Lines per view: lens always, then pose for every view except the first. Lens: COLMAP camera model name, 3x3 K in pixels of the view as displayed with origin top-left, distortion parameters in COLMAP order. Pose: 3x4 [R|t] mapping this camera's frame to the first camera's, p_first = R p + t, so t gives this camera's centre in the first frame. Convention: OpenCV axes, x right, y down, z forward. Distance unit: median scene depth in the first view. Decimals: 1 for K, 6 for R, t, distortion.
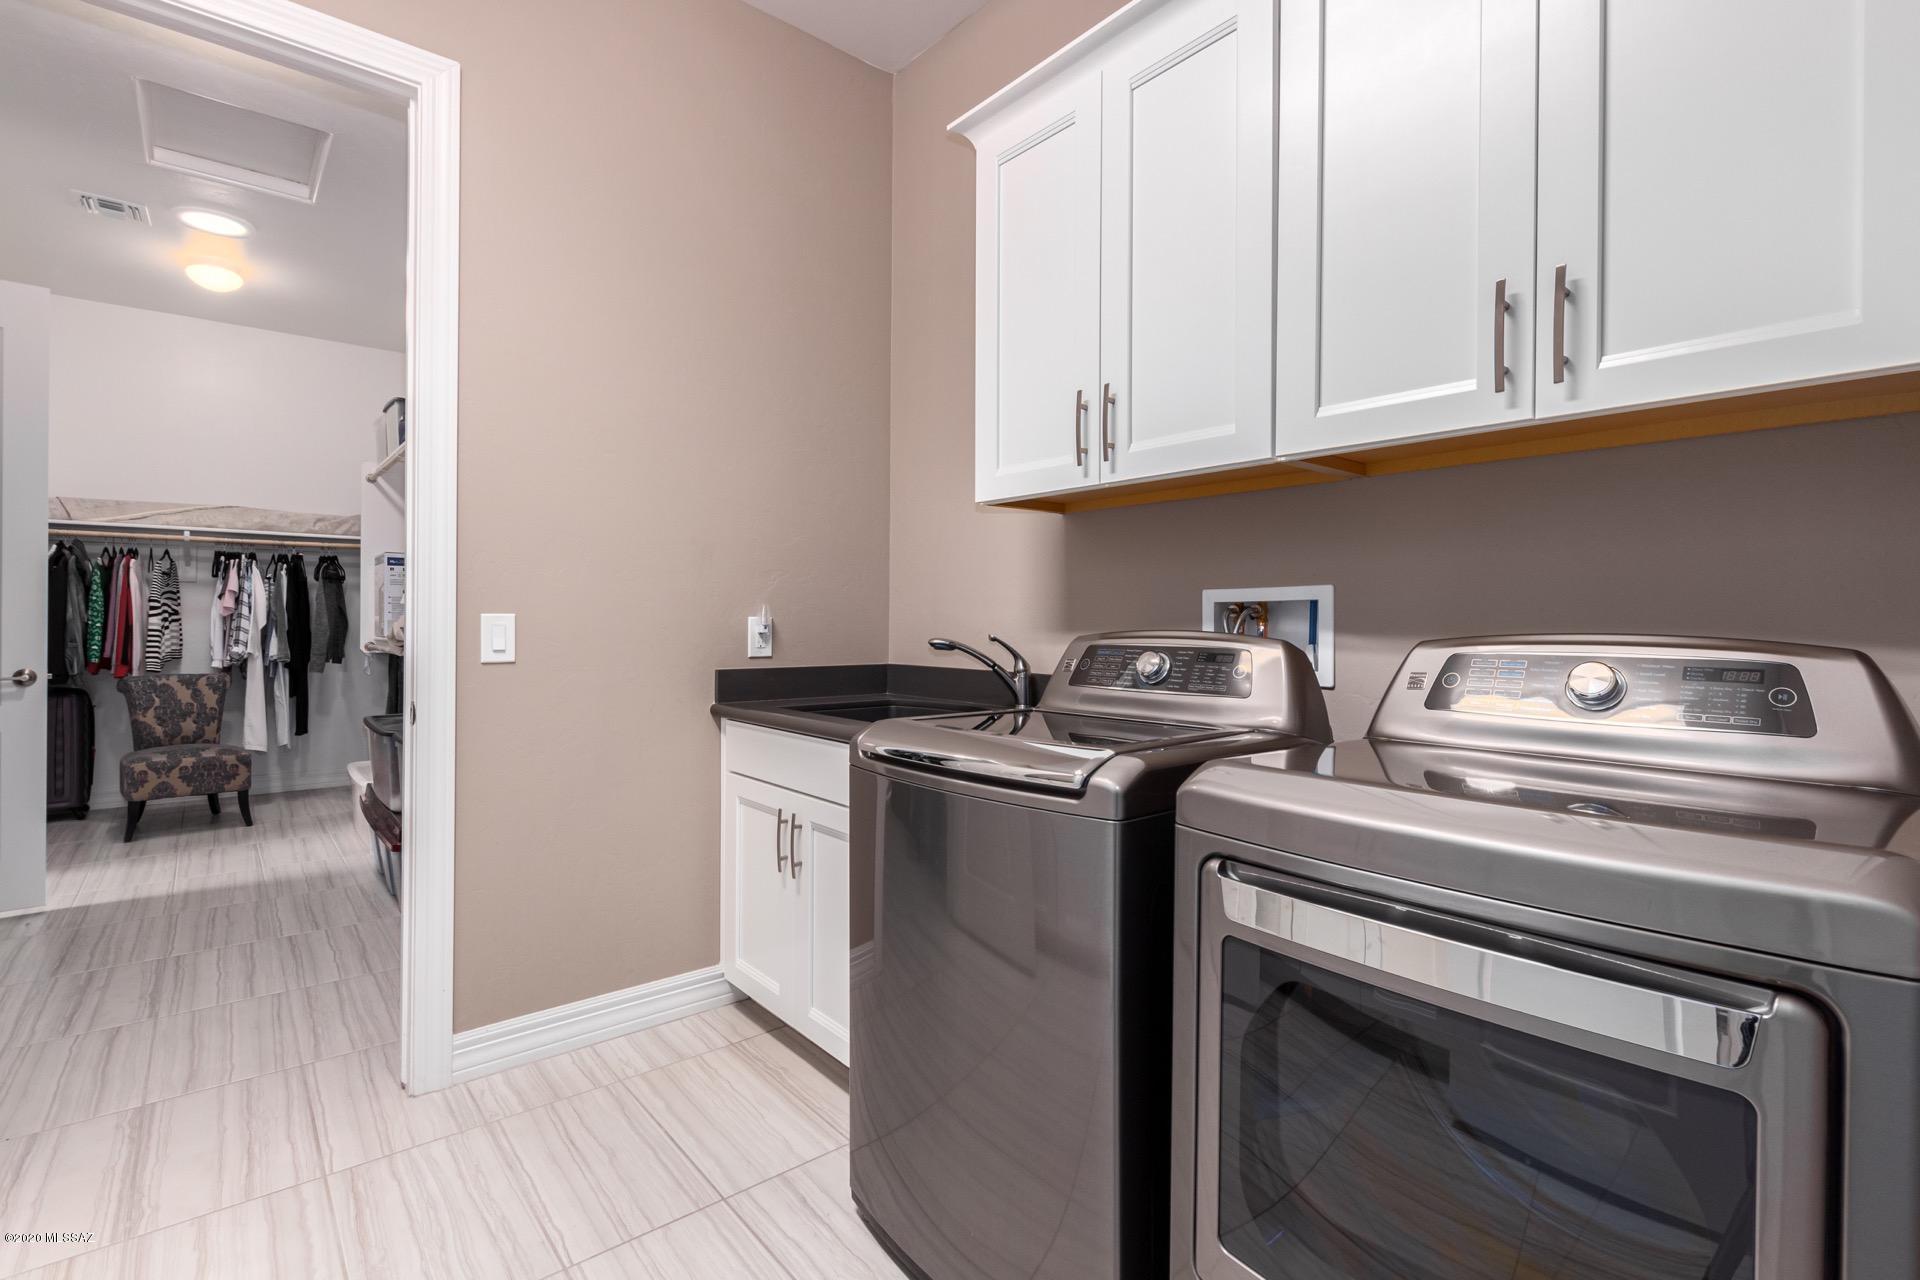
lens RADIAL K [[892.4, 0, 964.8], [0, 892.4, 615.5], [0, 0, 1]] dist [0.001619, 0.000264]
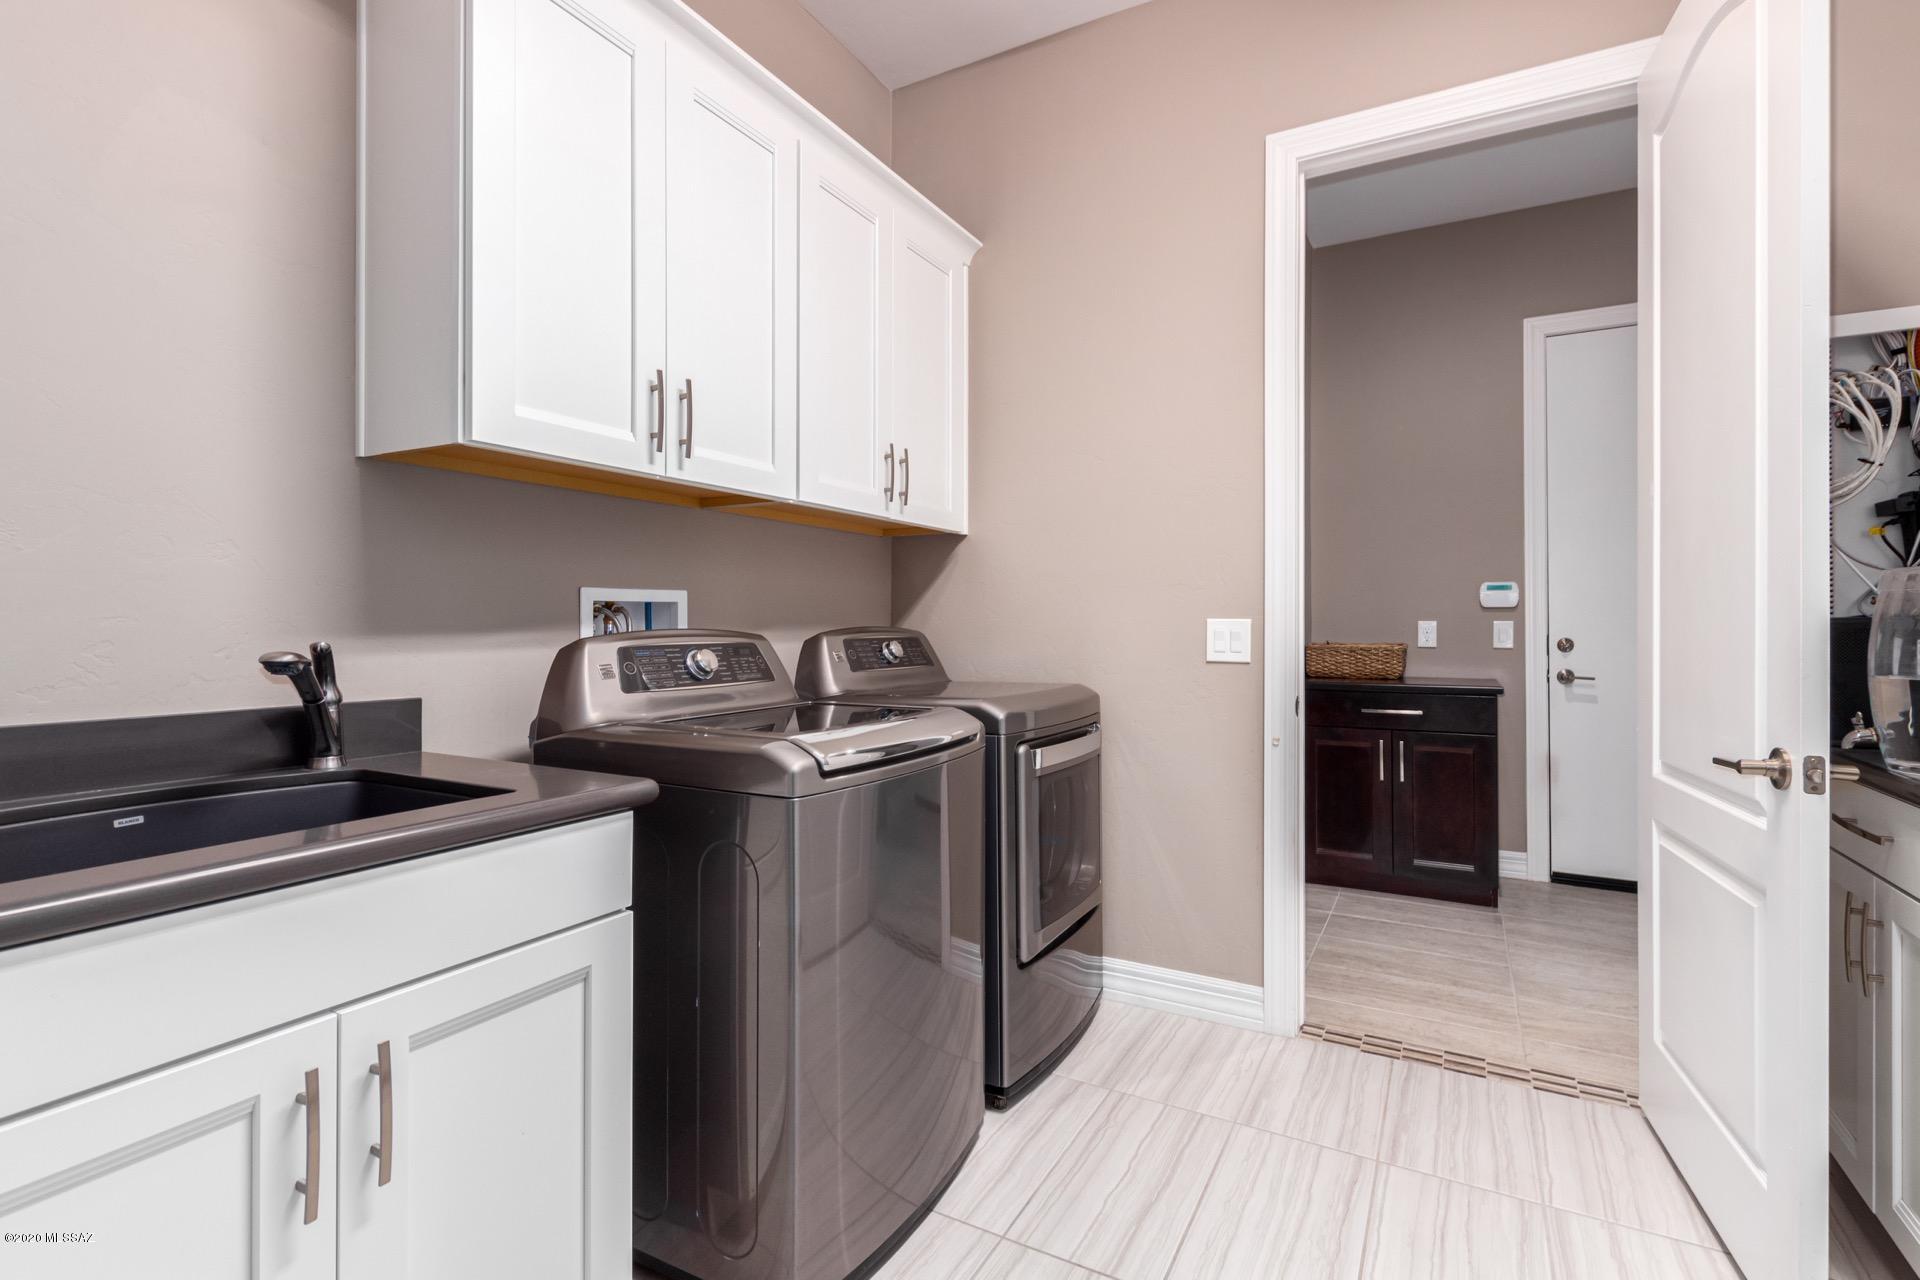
lens RADIAL K [[892.4, 0, 964.8], [0, 892.4, 615.5], [0, 0, 1]] dist [0.001619, 0.000264]
pose [[-0.358242, -0.005764, 0.933611, -0.878403], [-0.009440, 0.999952, 0.002551, -0.005297], [-0.933581, -0.007899, -0.358279, 1.062880]]
